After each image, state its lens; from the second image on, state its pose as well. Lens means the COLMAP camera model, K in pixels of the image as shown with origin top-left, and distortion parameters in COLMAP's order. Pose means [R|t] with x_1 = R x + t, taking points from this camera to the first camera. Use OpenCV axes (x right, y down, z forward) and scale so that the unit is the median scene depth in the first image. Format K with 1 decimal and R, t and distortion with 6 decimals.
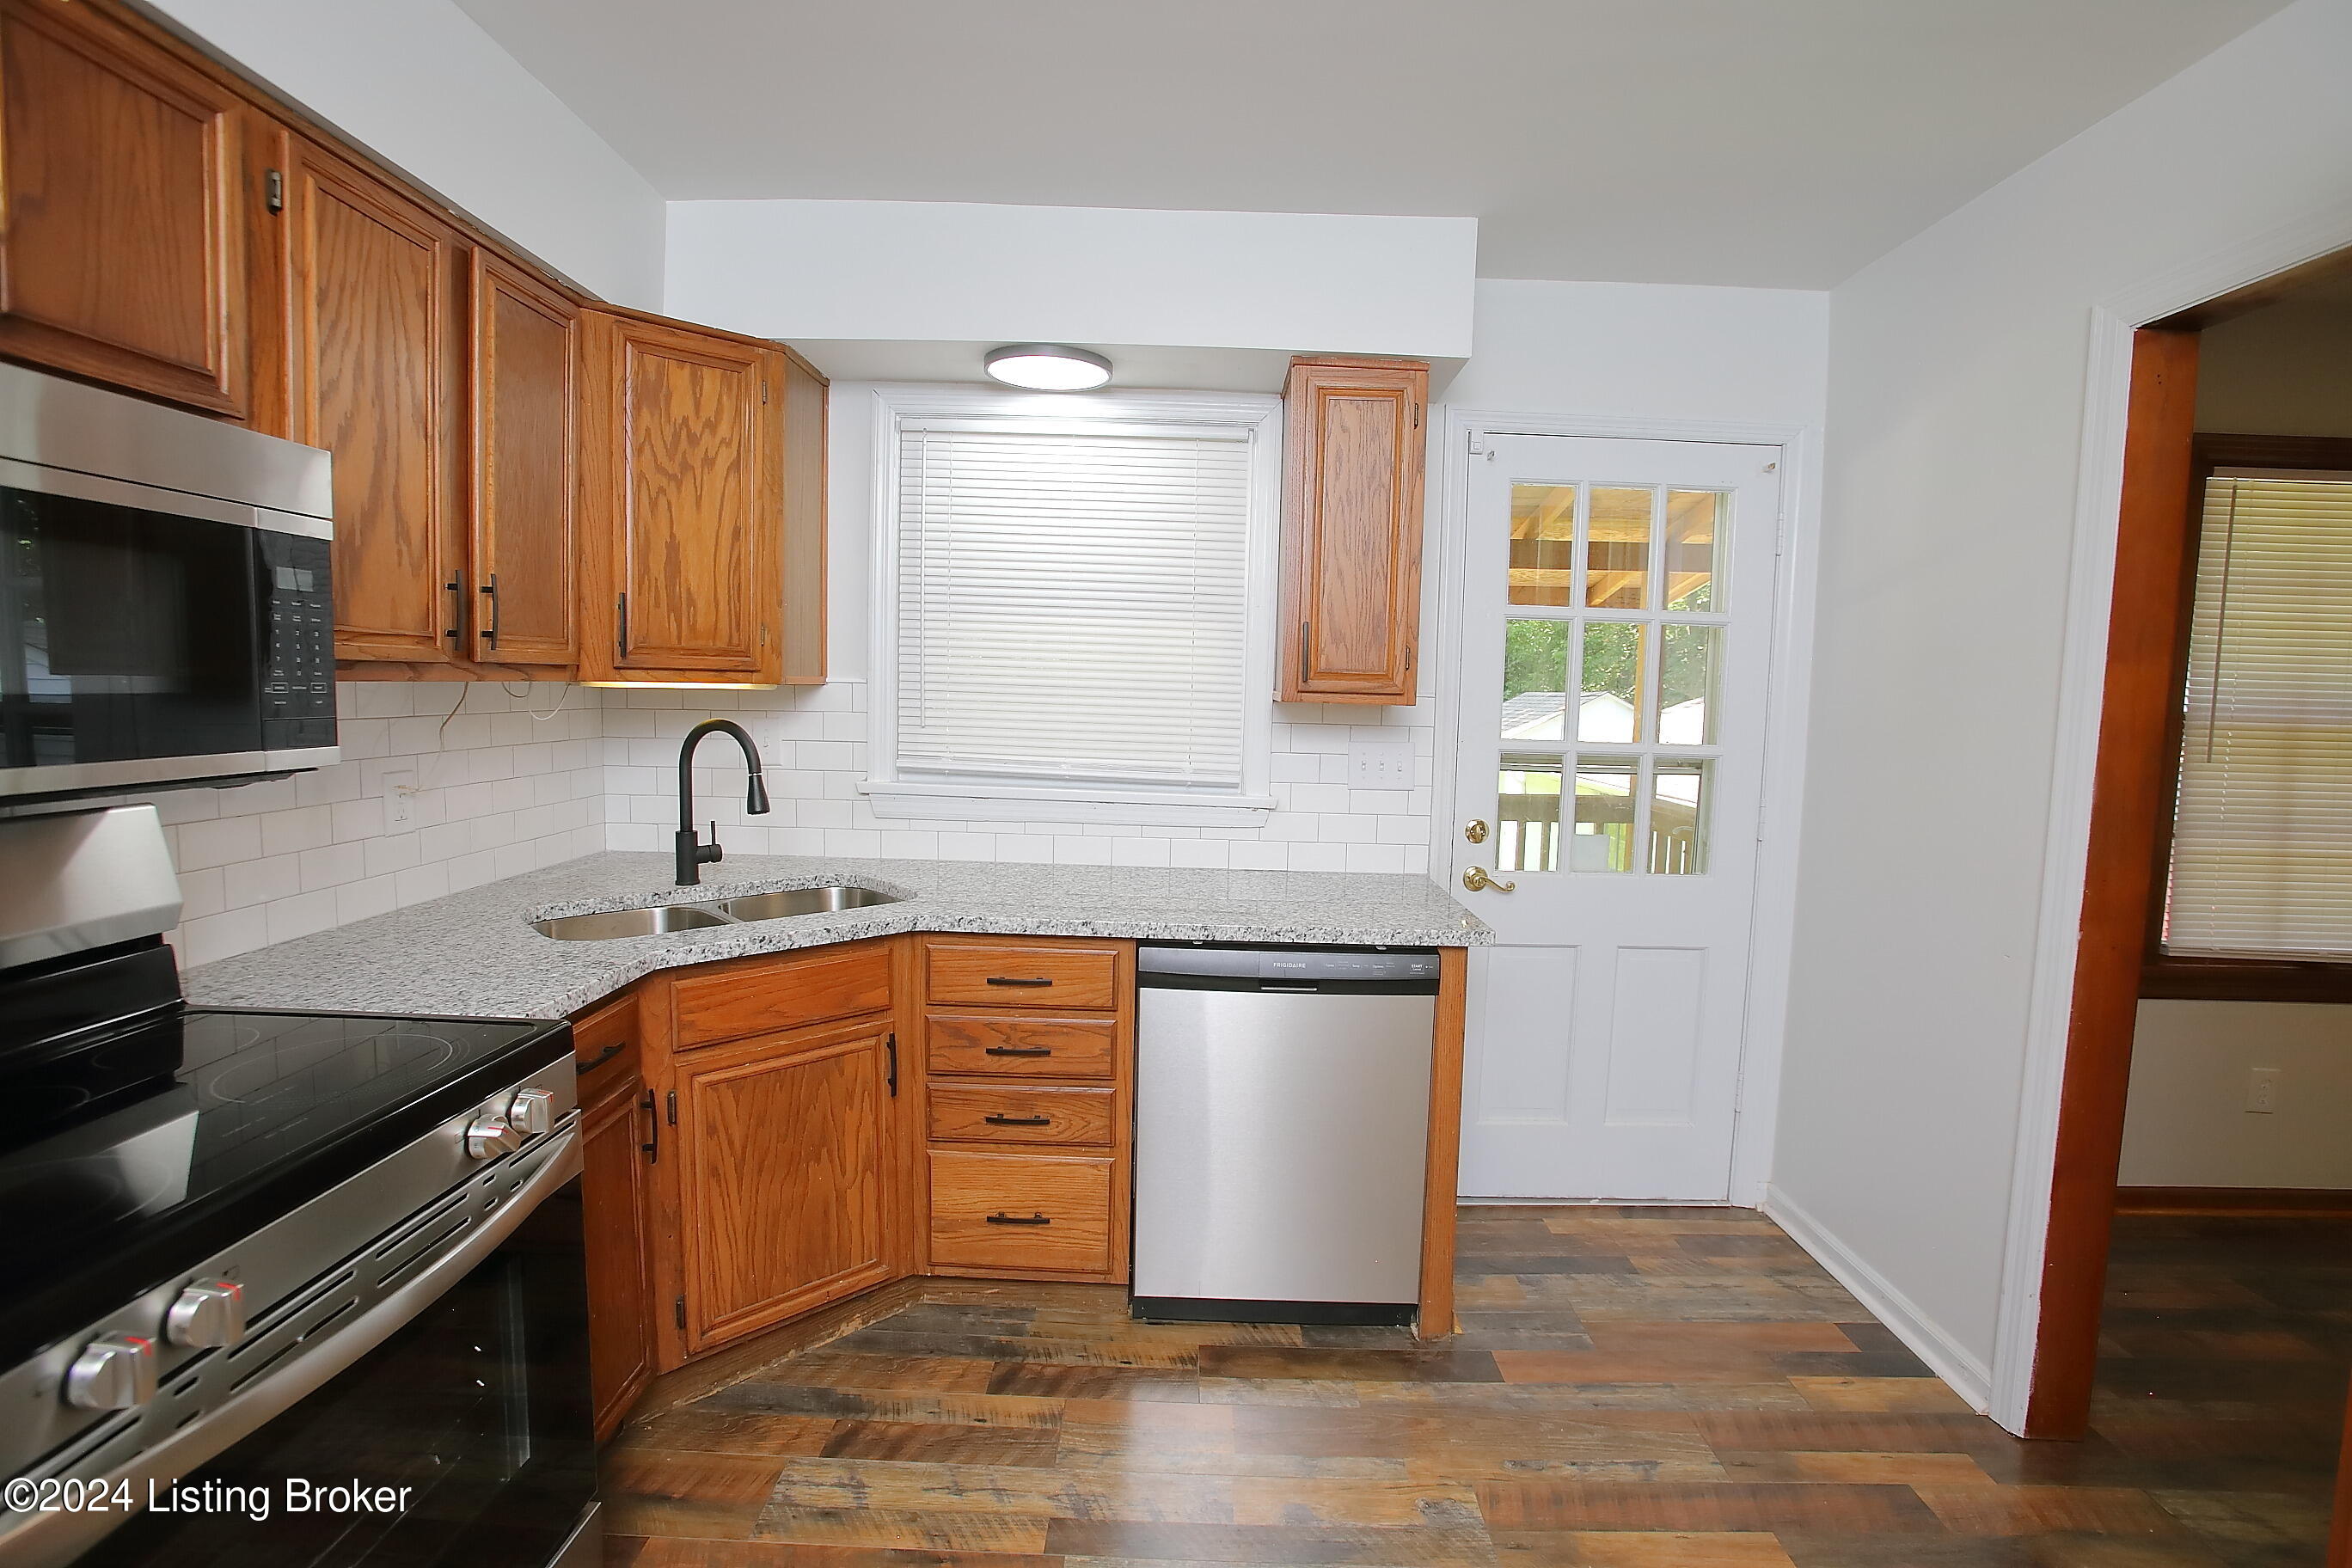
lens RADIAL K [[1065.6, 0, 1177.2], [0, 1065.6, 782.0], [0, 0, 1]] dist [-0.062315, 0.015205]
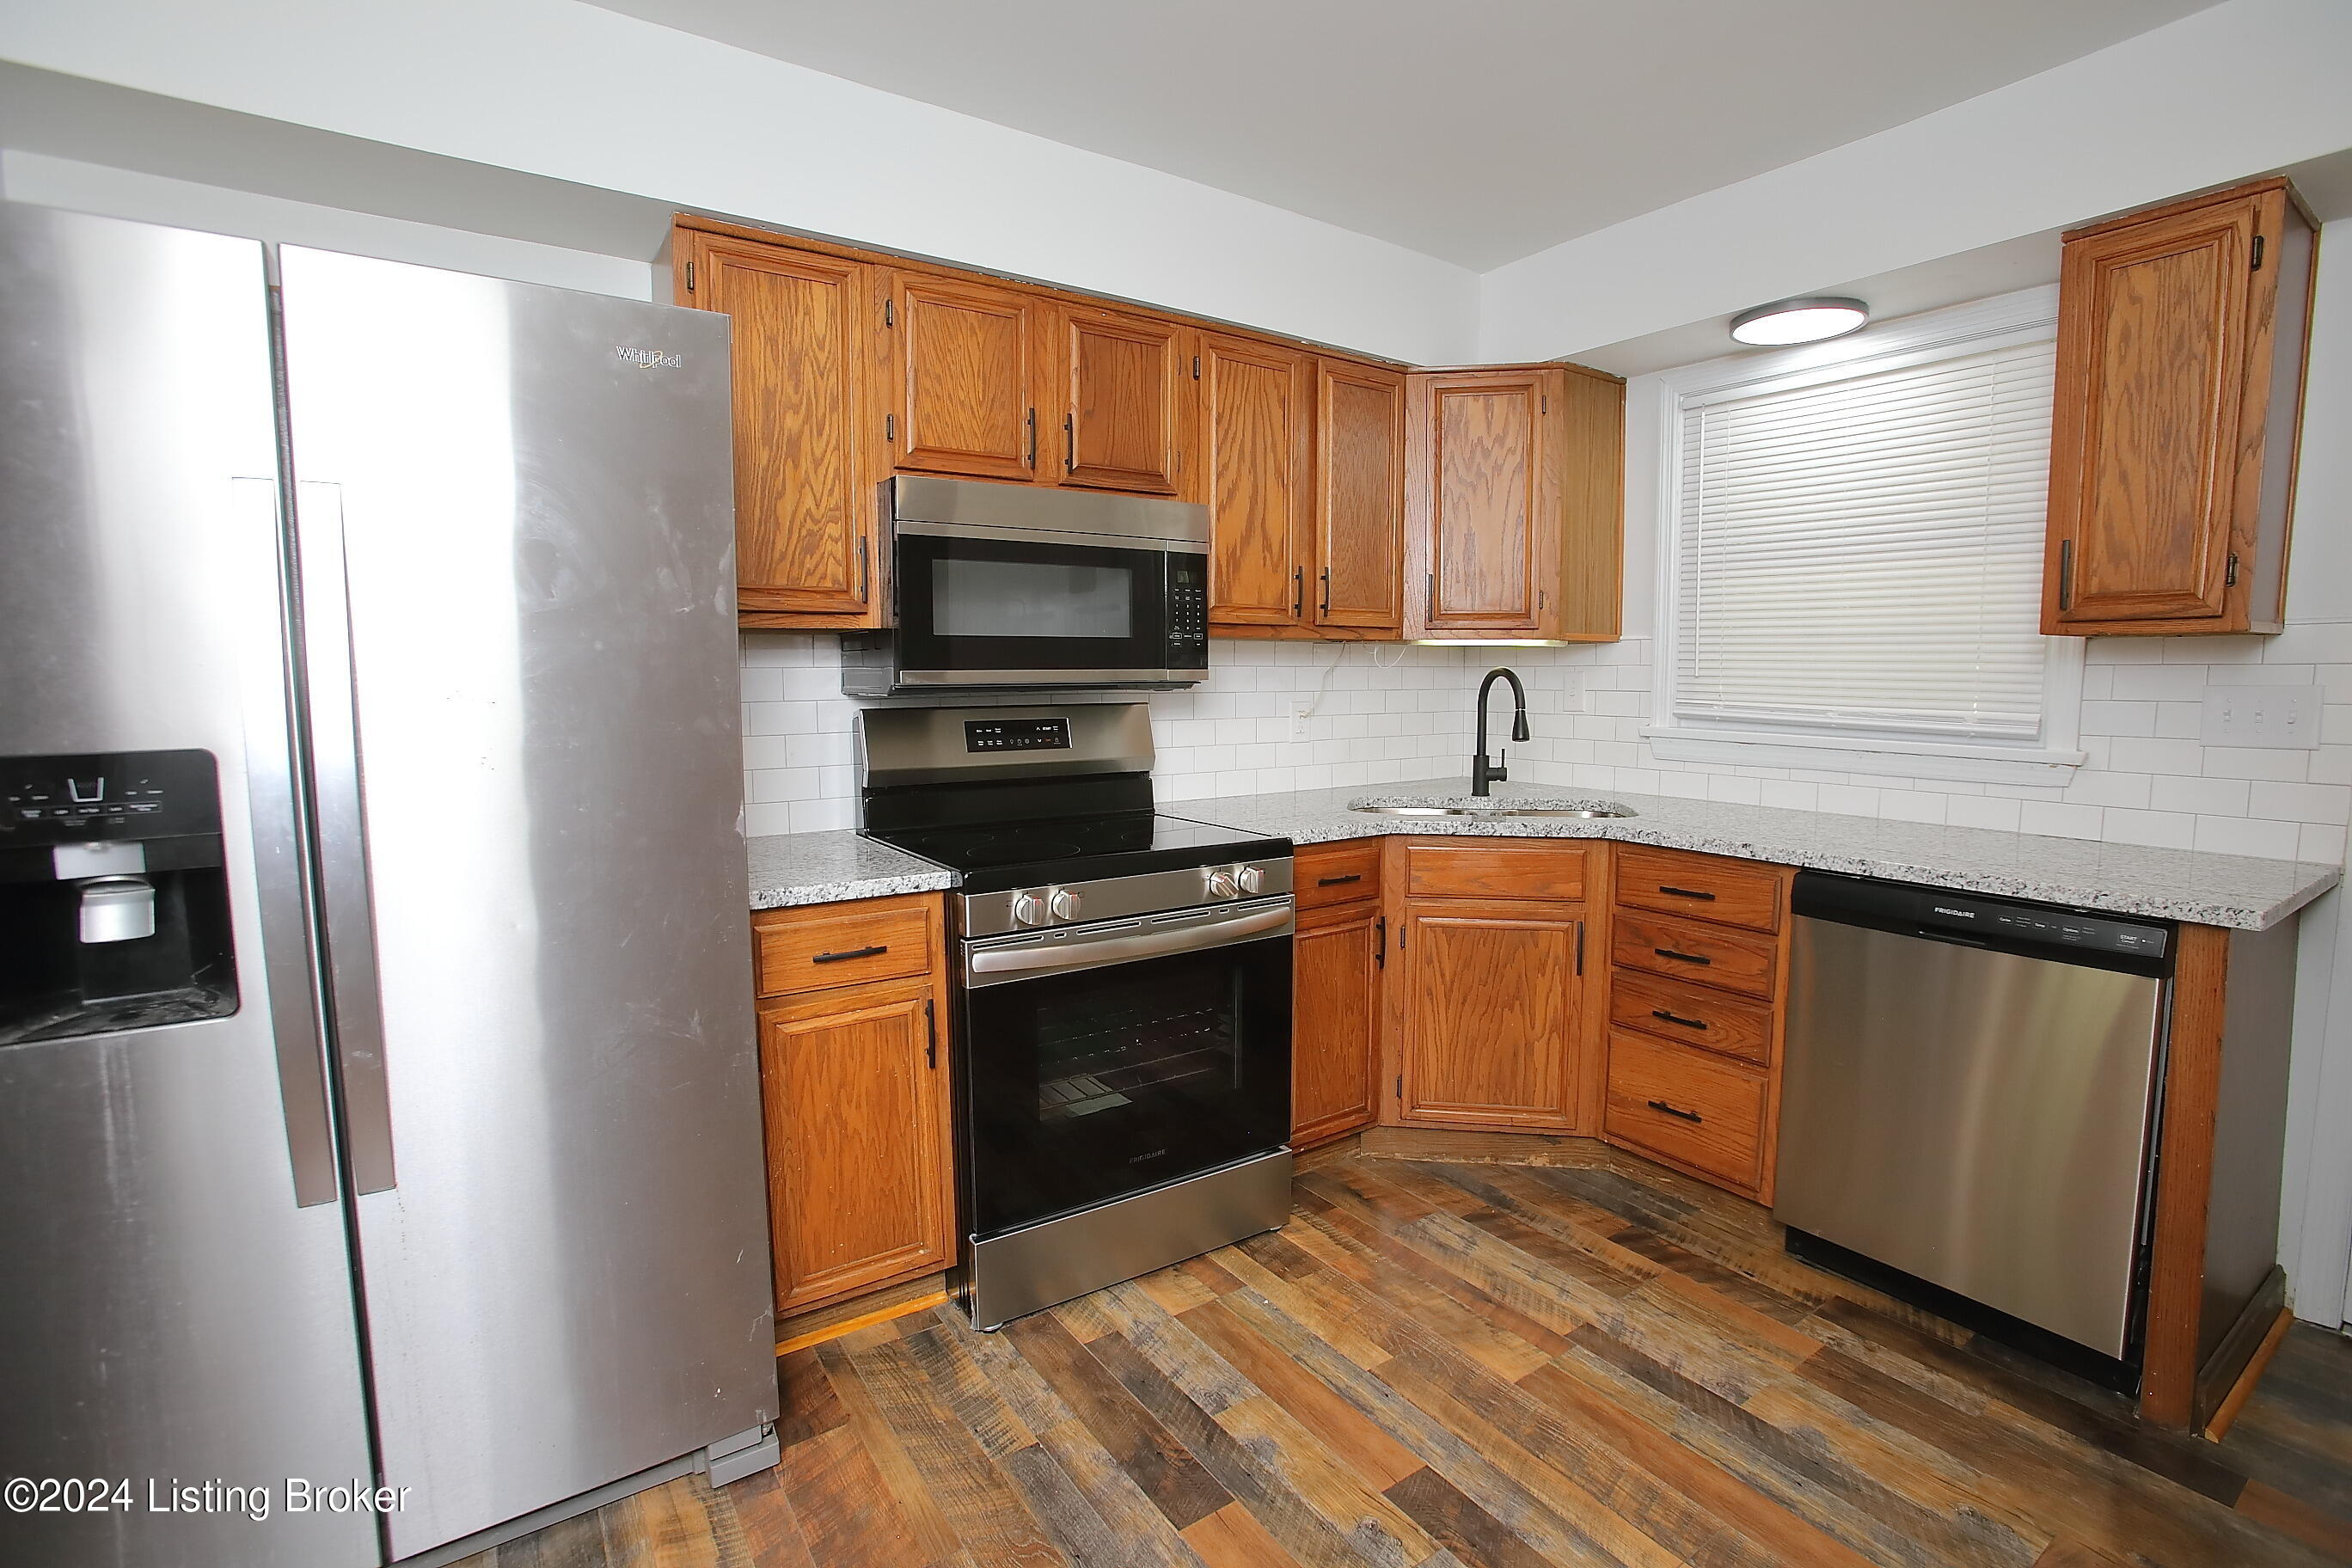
lens RADIAL K [[1065.6, 0, 1184.4], [0, 1065.6, 776.4], [0, 0, 1]] dist [-0.062315, 0.015205]
pose [[0.577279, 0.053125, -0.814817, 0.431925], [-0.058196, 0.998021, 0.023839, 0.070164], [0.814471, 0.033657, 0.579228, -0.064487]]
